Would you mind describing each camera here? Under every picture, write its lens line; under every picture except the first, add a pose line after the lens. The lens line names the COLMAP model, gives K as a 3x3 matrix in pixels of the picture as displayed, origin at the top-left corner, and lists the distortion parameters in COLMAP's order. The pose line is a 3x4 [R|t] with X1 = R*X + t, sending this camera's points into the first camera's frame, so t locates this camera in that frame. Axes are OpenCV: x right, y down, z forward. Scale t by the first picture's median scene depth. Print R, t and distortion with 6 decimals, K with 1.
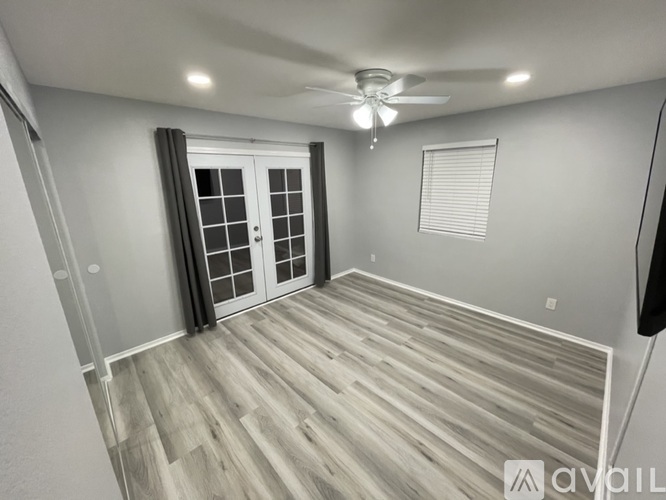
lens RADIAL K [[270.7, 0, 334.6], [0, 270.7, 247.1], [0, 0, 1]] dist [0.006777, 0.000731]
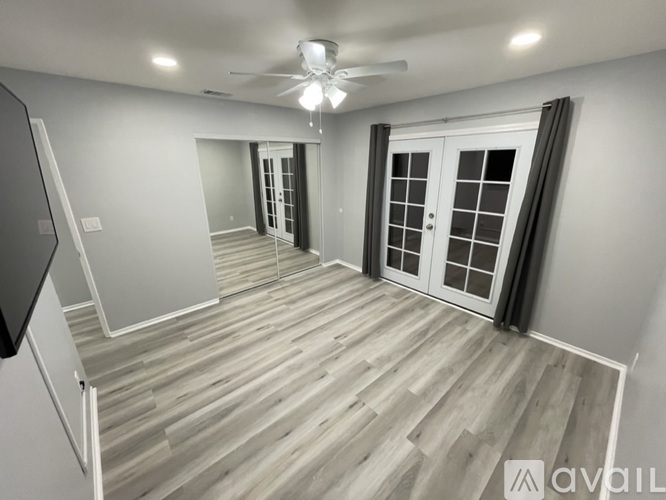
lens RADIAL K [[270.7, 0, 333.3], [0, 270.7, 247.6], [0, 0, 1]] dist [0.006777, 0.000731]
pose [[-0.038227, 0.319909, -0.946677, 0.729706], [-0.244871, 0.915485, 0.319257, -0.204966], [0.968802, 0.244018, 0.043341, 0.720210]]
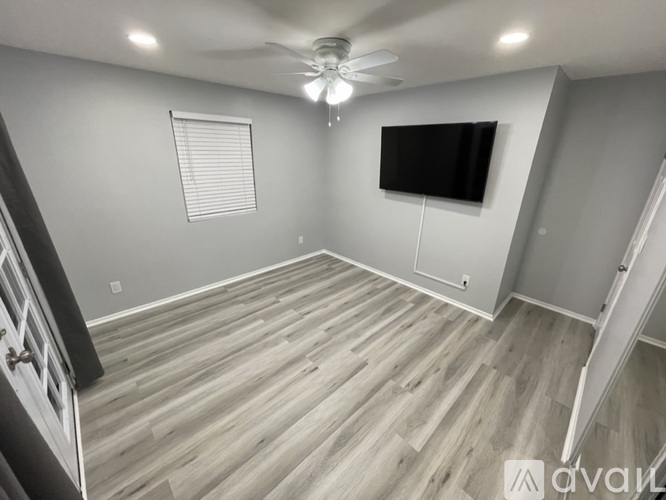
lens RADIAL K [[270.7, 0, 332.6], [0, 270.7, 247.5], [0, 0, 1]] dist [0.006777, 0.000731]
pose [[0.002227, -0.329781, 0.944055, -0.594916], [0.235114, 0.917766, 0.320043, -0.180264], [-0.971965, 0.221248, 0.079580, 0.664993]]
